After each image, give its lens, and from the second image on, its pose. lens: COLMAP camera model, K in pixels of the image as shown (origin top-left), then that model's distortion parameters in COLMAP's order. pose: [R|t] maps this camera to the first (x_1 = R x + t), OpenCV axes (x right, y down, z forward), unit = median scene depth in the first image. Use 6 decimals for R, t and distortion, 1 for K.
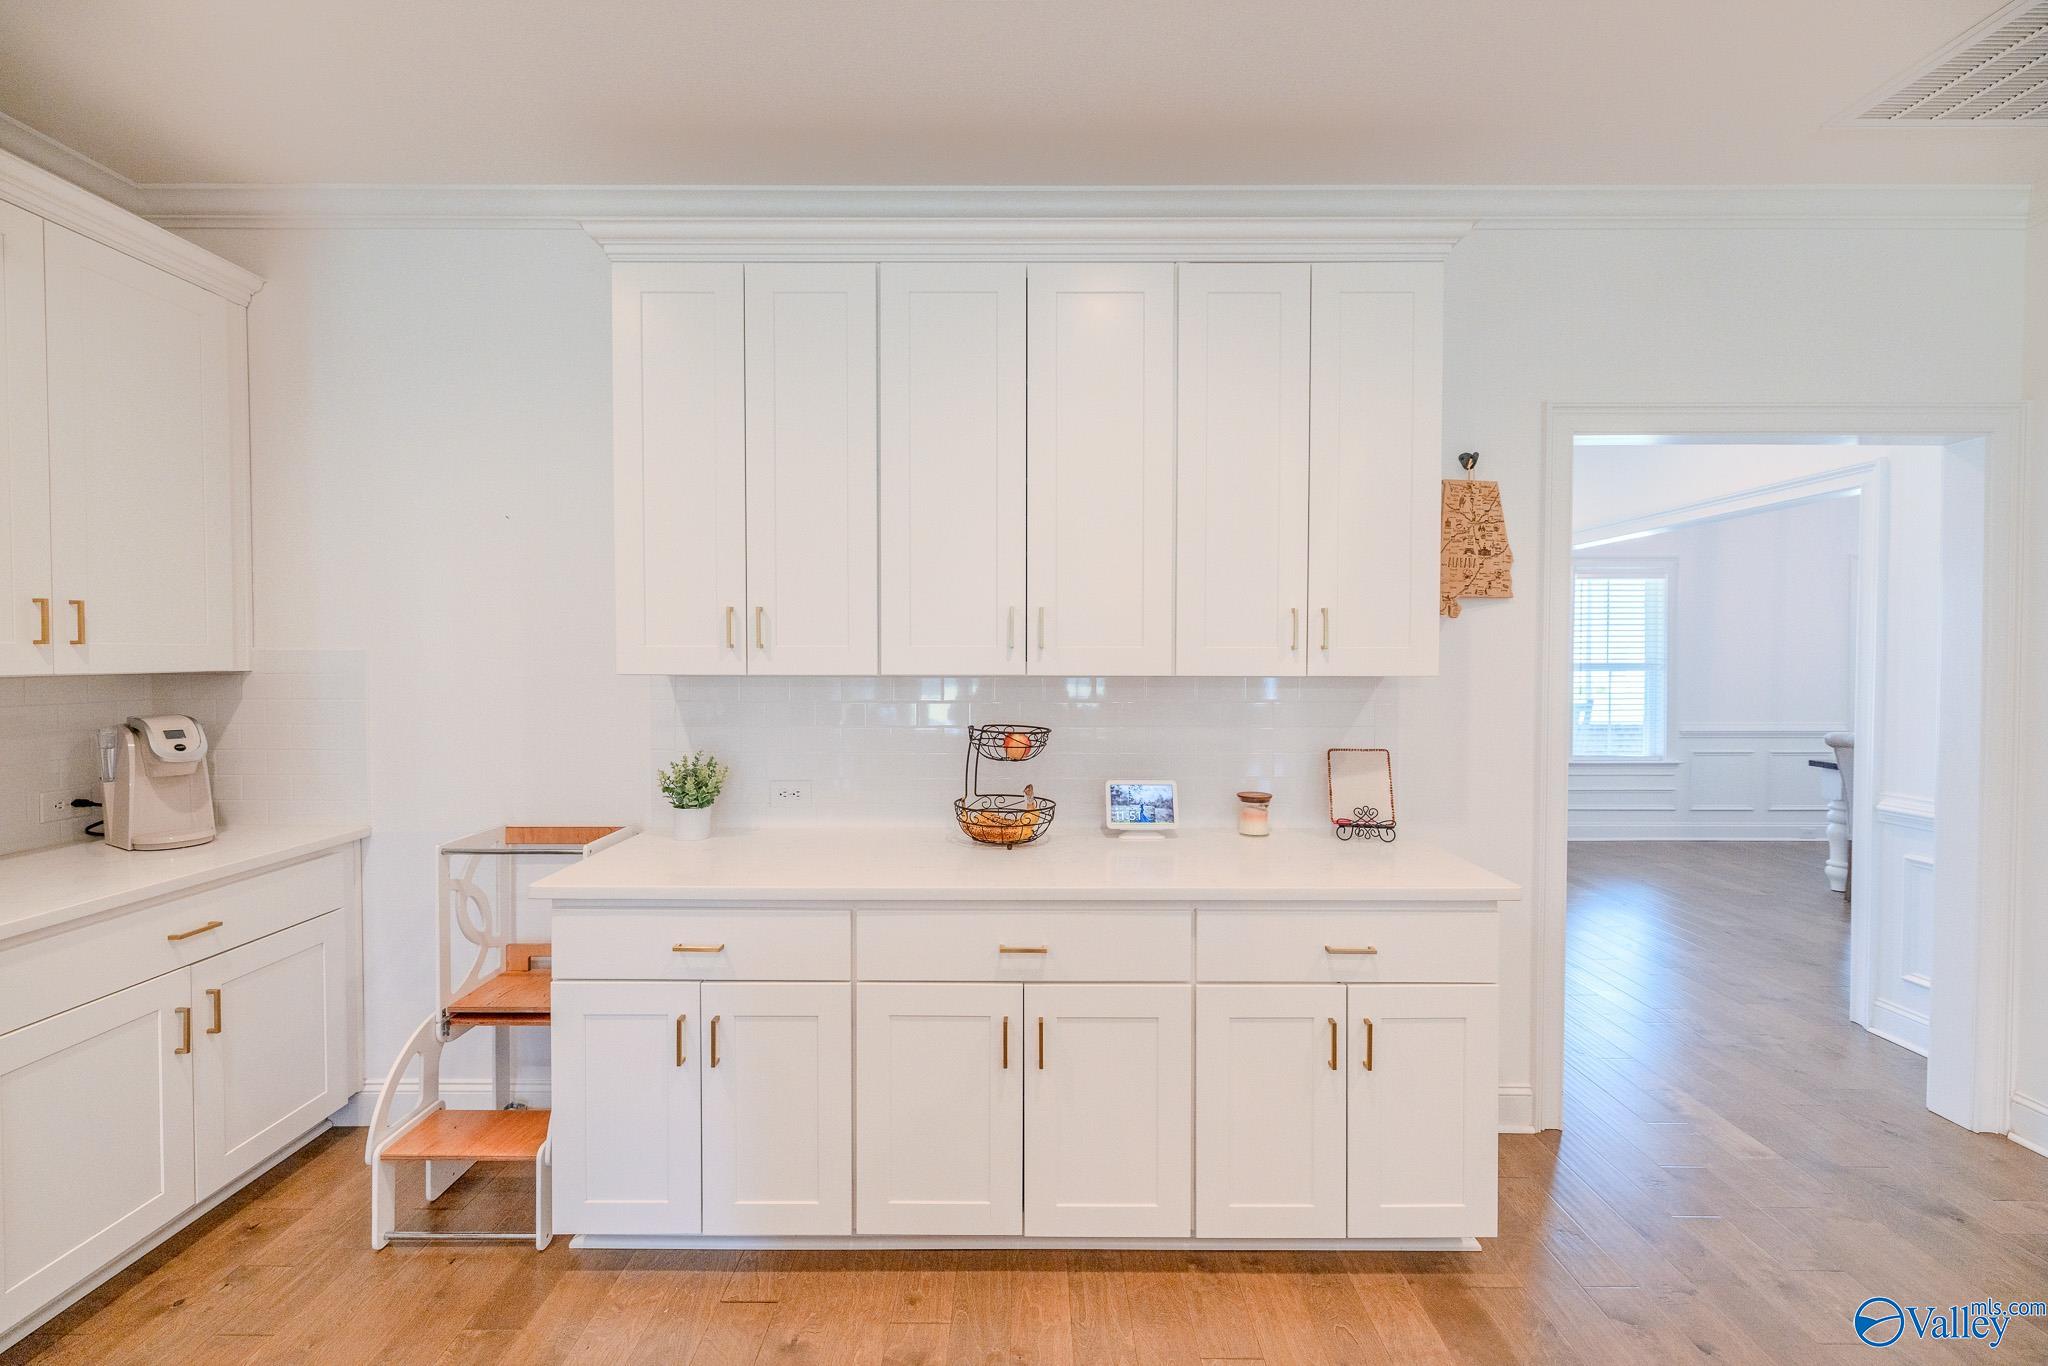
lens RADIAL K [[843.1, 0, 1021.2], [0, 843.1, 678.4], [0, 0, 1]] dist [0.000459, -0.000033]
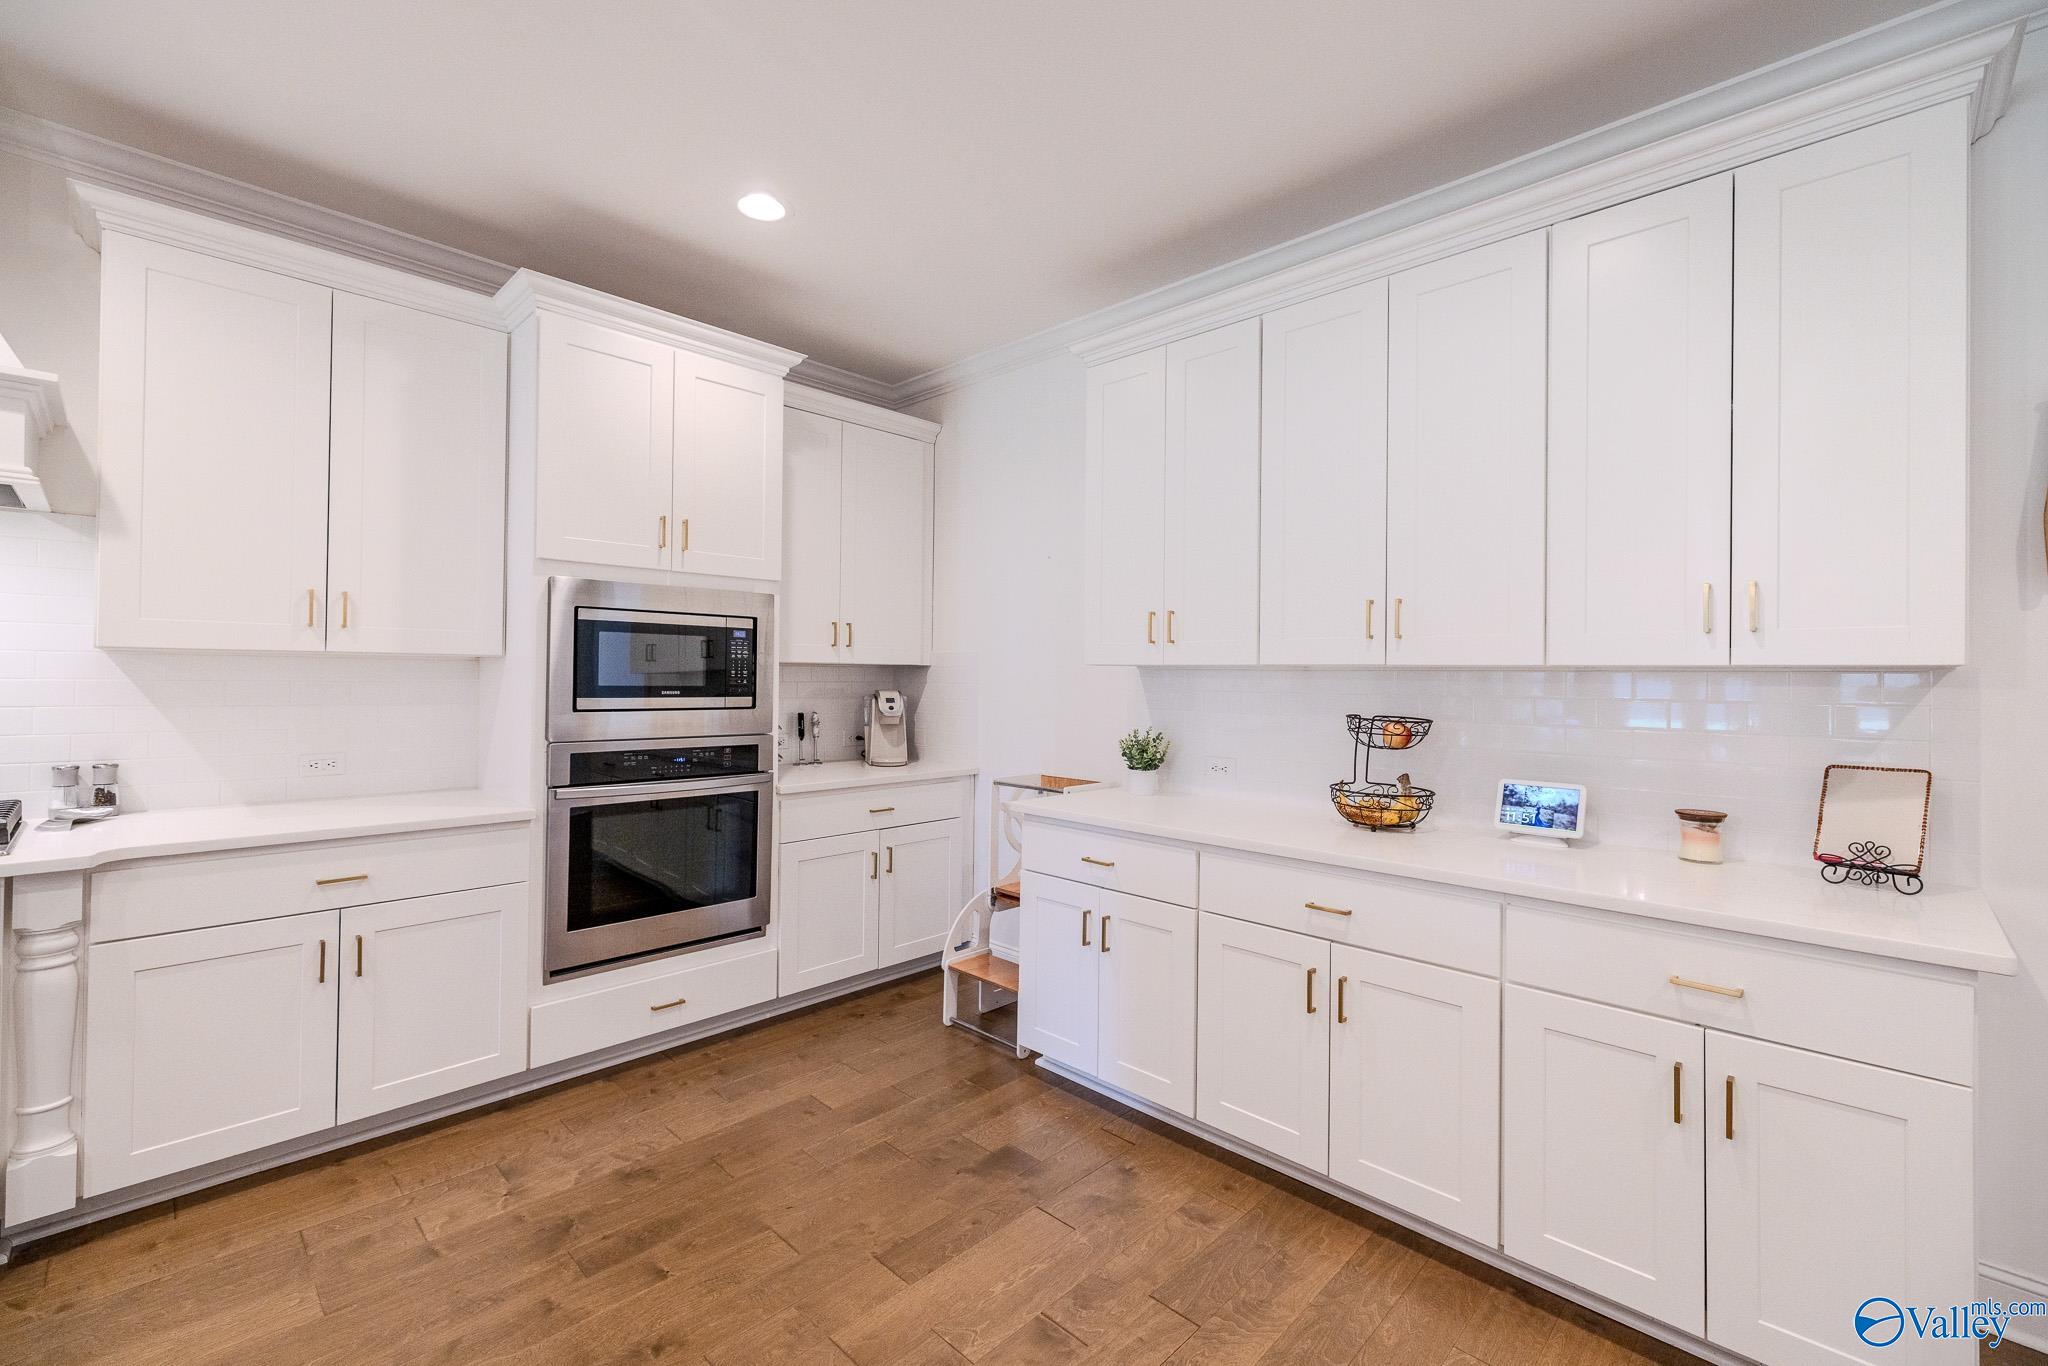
lens RADIAL K [[859.8, 0, 1024.9], [0, 859.8, 673.0], [0, 0, 1]] dist [0.001540, 0.000130]
pose [[0.721229, 0.004989, -0.692679, 0.405995], [-0.027545, 0.999390, -0.021483, 0.040157], [0.692149, 0.034574, 0.720926, -0.075668]]
